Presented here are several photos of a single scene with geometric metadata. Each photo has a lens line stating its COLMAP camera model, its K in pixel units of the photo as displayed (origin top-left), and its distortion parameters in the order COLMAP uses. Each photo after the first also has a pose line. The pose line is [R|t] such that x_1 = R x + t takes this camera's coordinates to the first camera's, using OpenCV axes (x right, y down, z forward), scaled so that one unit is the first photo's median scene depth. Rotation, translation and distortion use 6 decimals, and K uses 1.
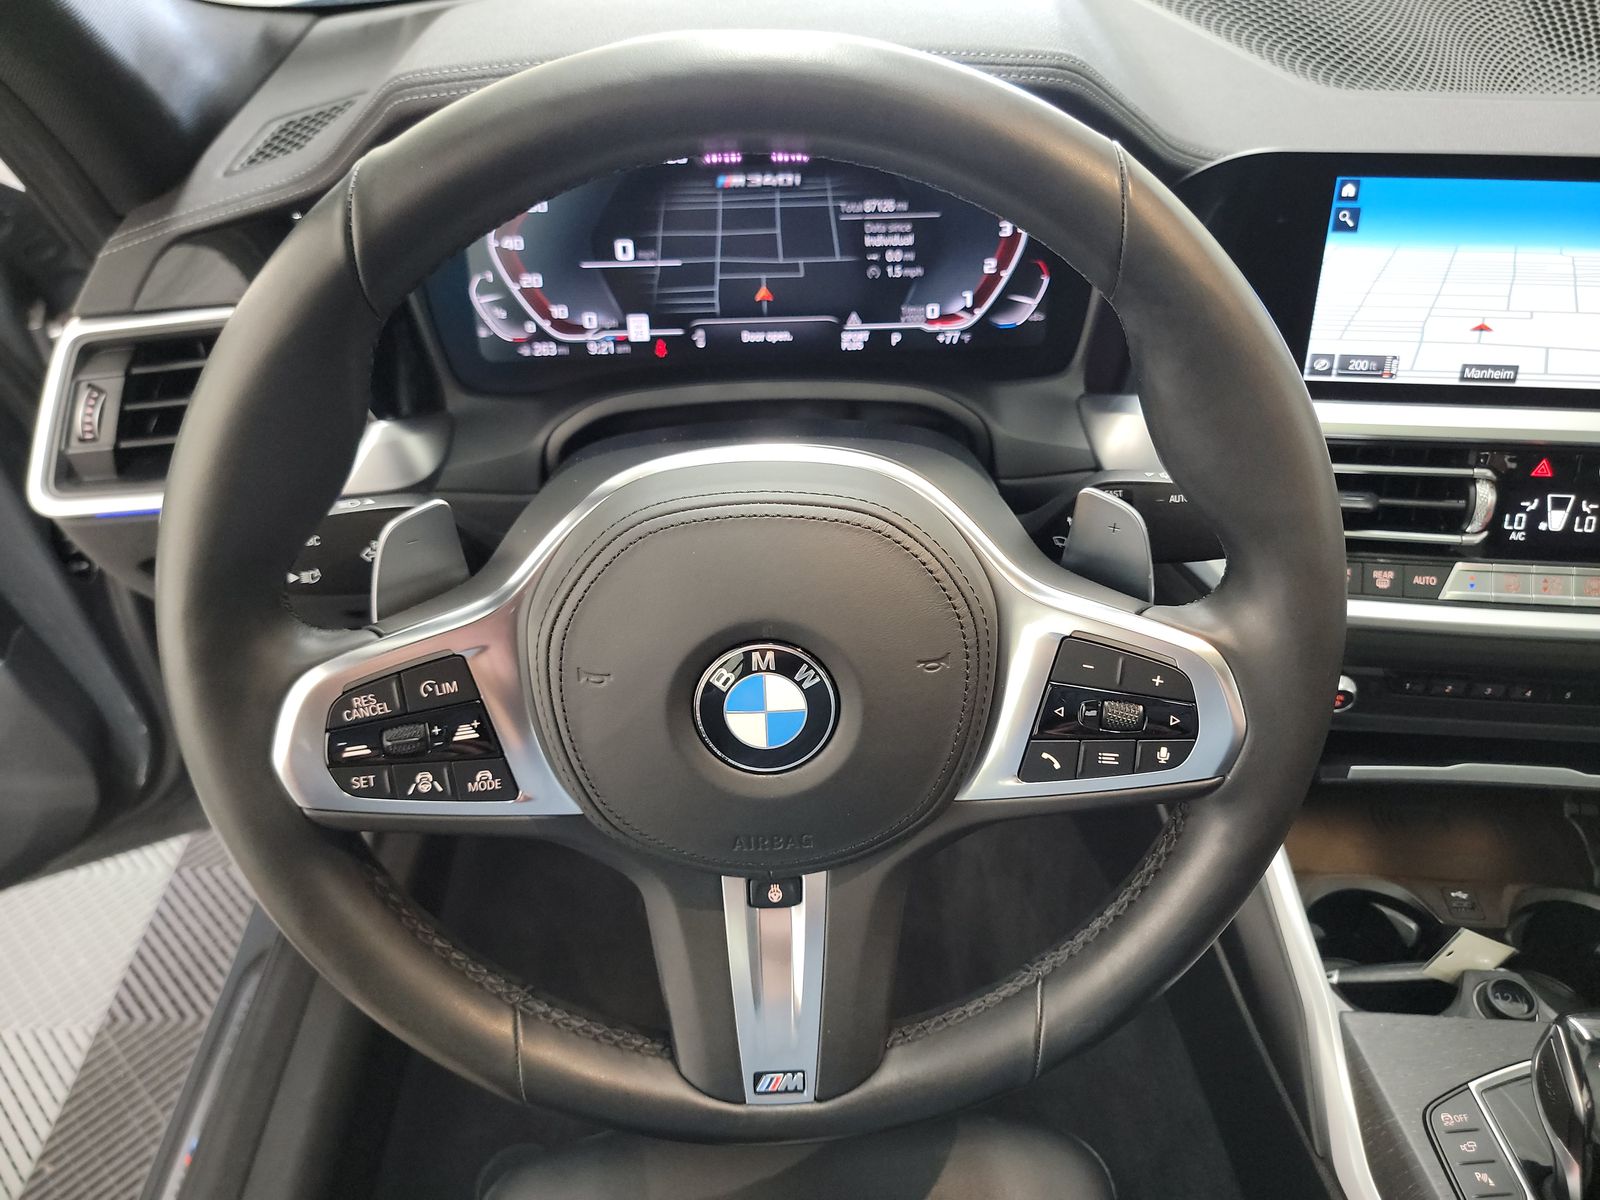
lens RADIAL K [[1128.3, 0, 845.8], [0, 1128.3, 599.1], [0, 0, 1]] dist [0.032071, -0.031637]
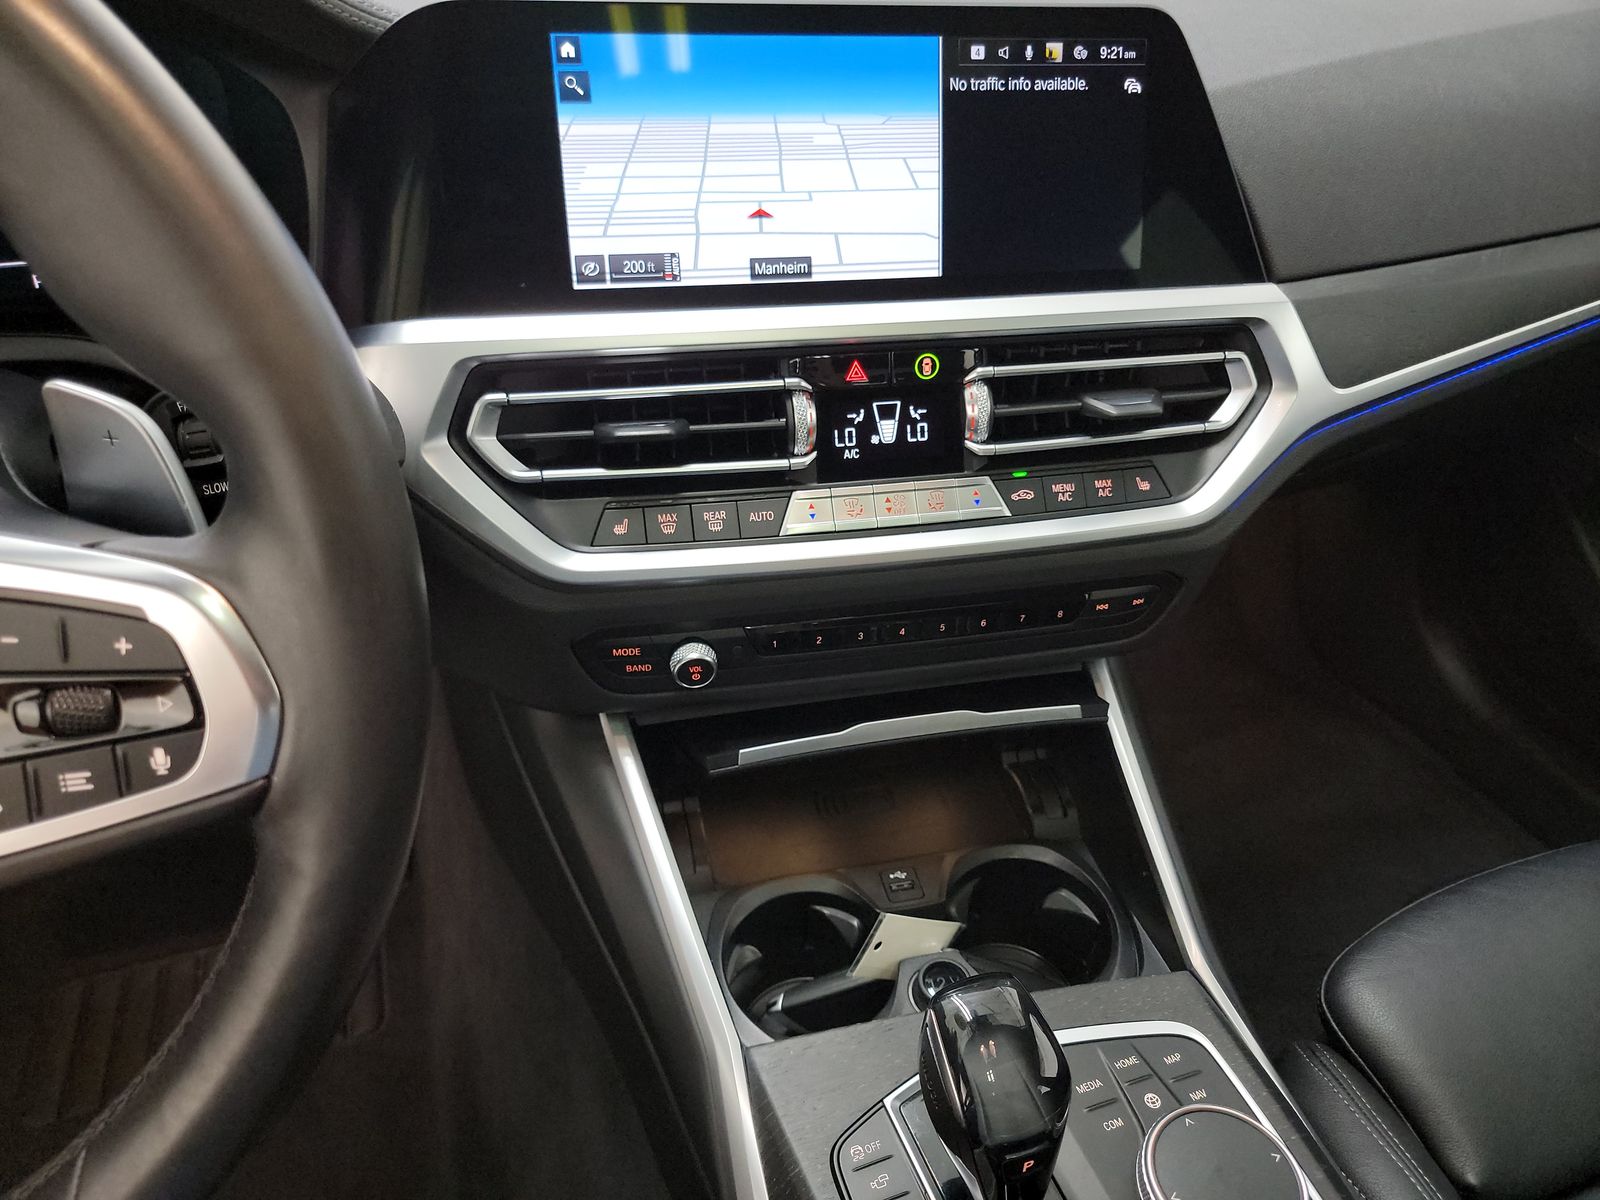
lens RADIAL K [[1128.3, 0, 845.8], [0, 1128.3, 599.1], [0, 0, 1]] dist [0.032071, -0.031637]
pose [[0.952853, -0.128500, 0.274880, 0.351801], [0.144579, 0.988726, -0.038966, 0.093196], [-0.266774, 0.076870, 0.960689, 0.184062]]
